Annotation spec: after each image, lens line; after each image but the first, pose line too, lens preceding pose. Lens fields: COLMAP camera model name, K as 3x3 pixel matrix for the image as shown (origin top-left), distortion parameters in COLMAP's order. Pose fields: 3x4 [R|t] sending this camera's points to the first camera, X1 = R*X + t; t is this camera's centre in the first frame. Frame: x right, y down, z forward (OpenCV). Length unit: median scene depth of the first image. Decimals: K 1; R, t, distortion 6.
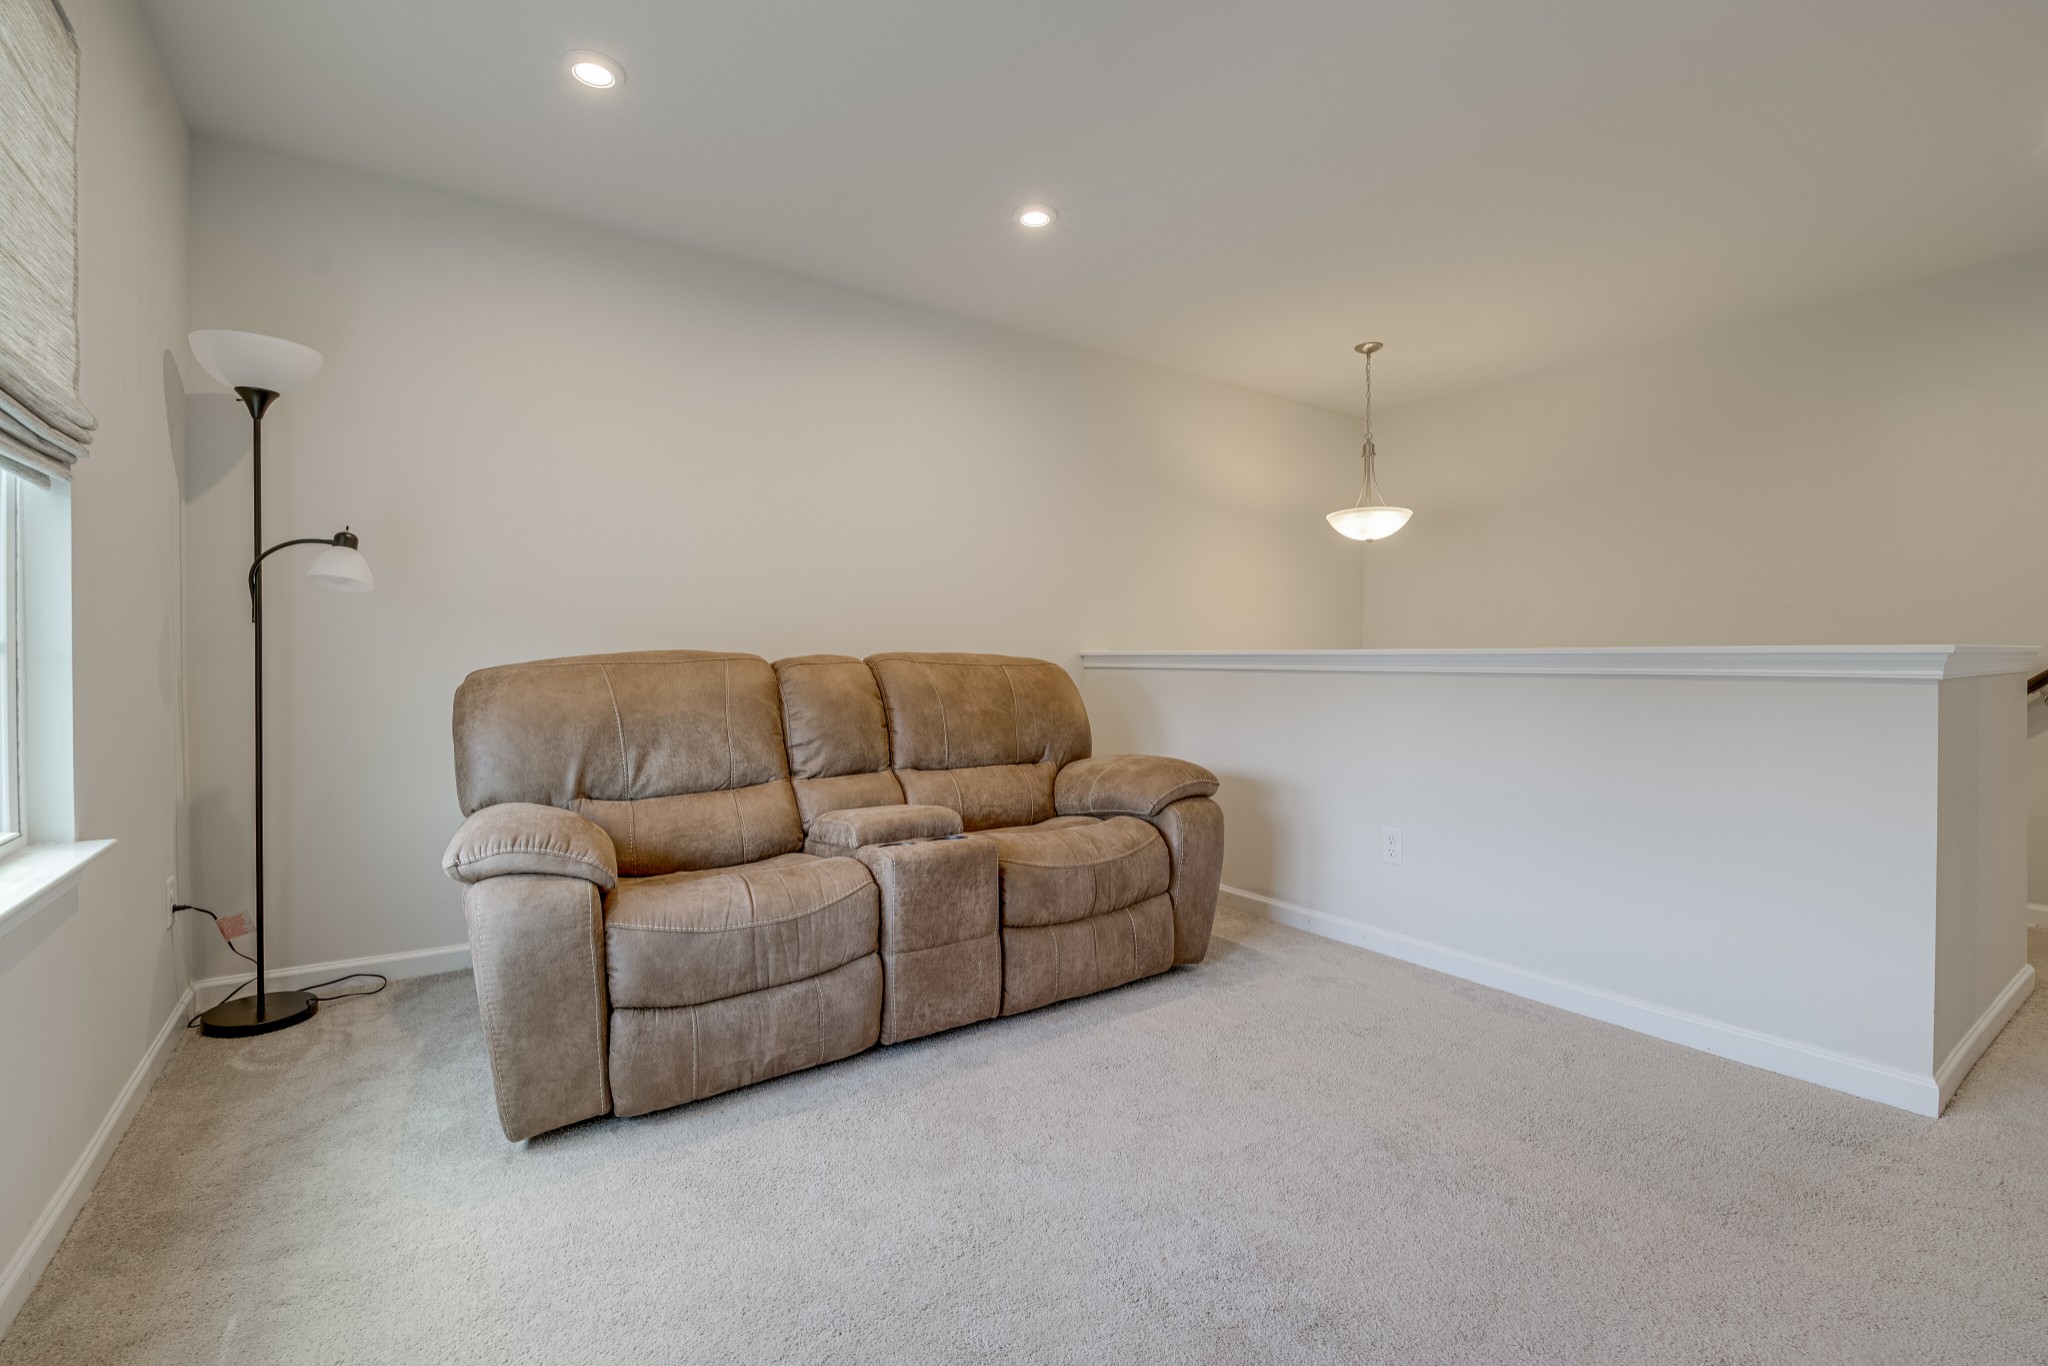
lens RADIAL K [[906.3, 0, 1022.8], [0, 906.3, 670.8], [0, 0, 1]] dist [-0.001435, -0.006124]
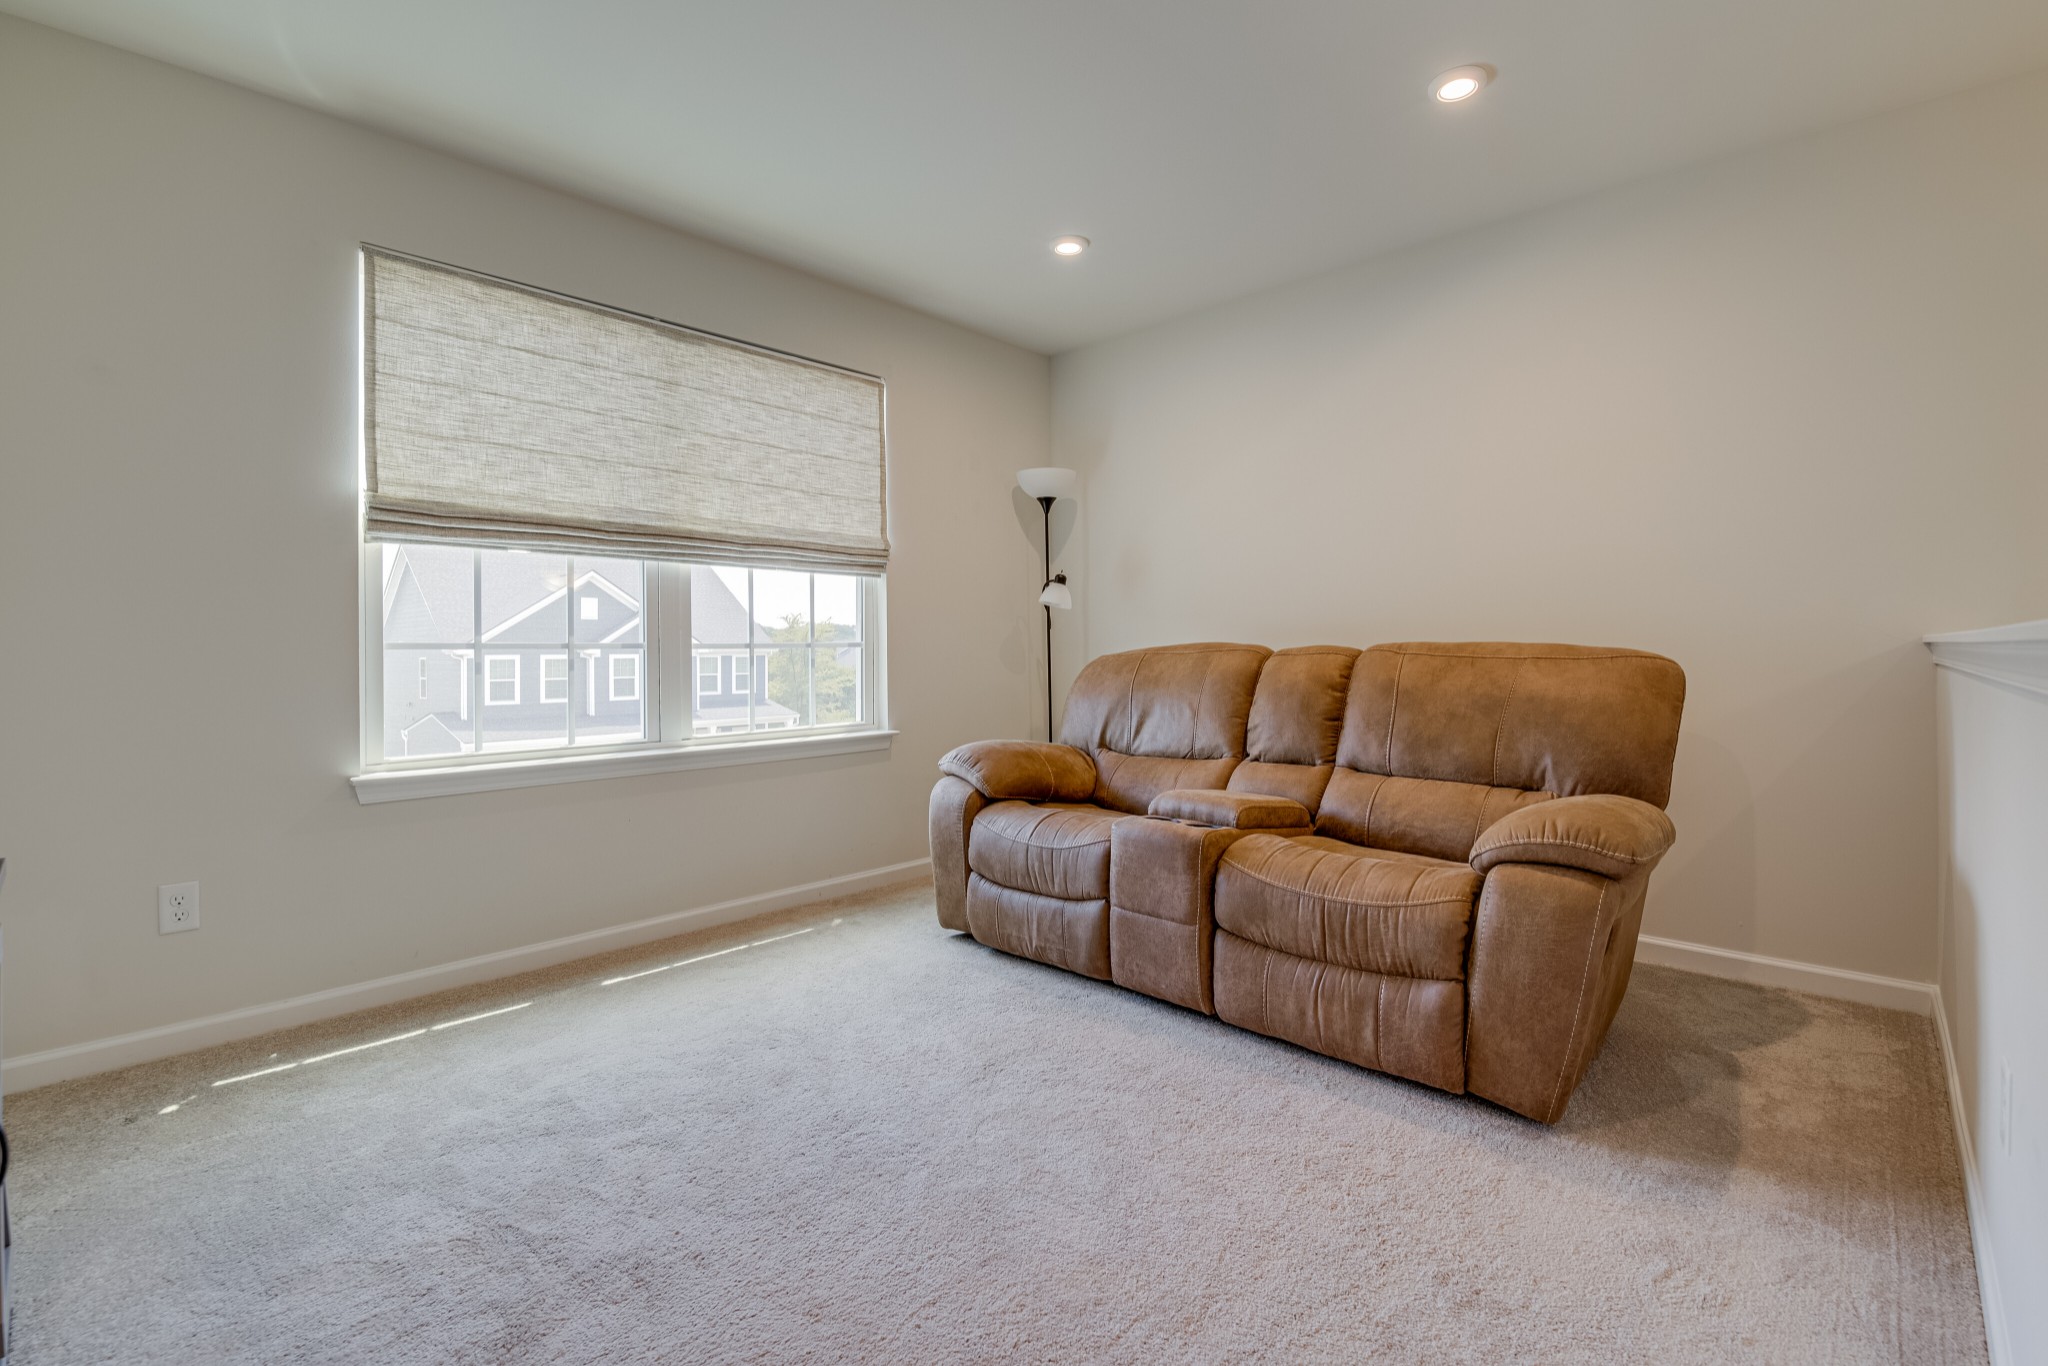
lens RADIAL K [[904.4, 0, 1028.1], [0, 904.4, 645.9], [0, 0, 1]] dist [-0.000001, -0.000541]
pose [[0.208514, -0.002892, -0.978015, 0.870699], [-0.009513, 0.999942, -0.004986, -0.011678], [0.977973, 0.010344, 0.208475, 0.585552]]
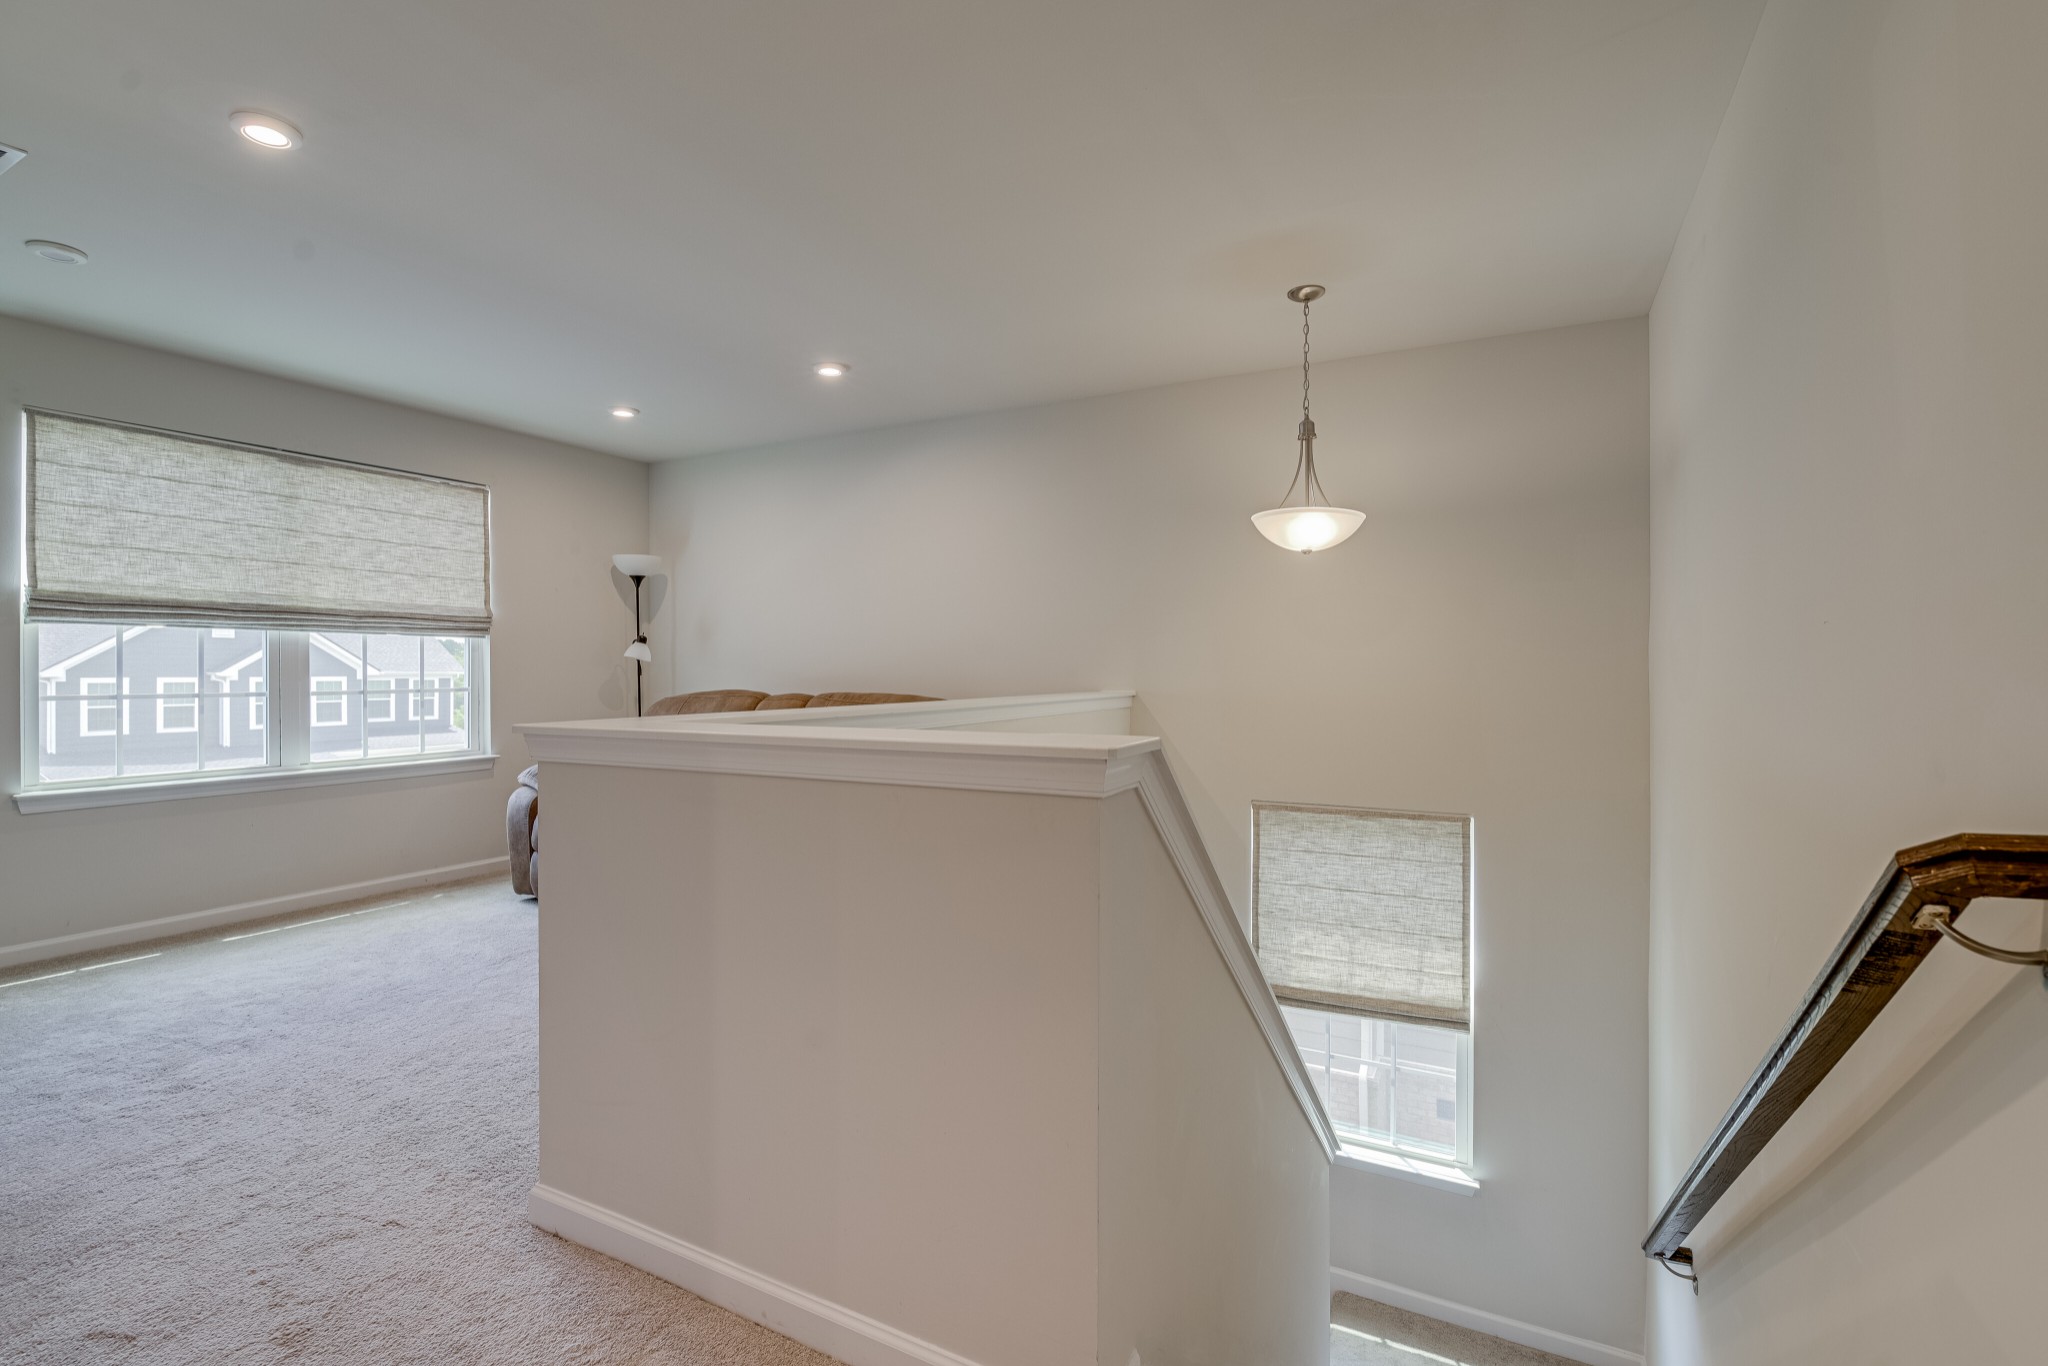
lens RADIAL K [[906.3, 0, 1022.8], [0, 906.3, 670.8], [0, 0, 1]] dist [-0.001435, -0.006124]
pose [[0.458724, 0.002132, -0.888576, 1.641459], [-0.014728, 0.999878, -0.005204, -0.067095], [0.888457, 0.015474, 0.458699, 0.797904]]
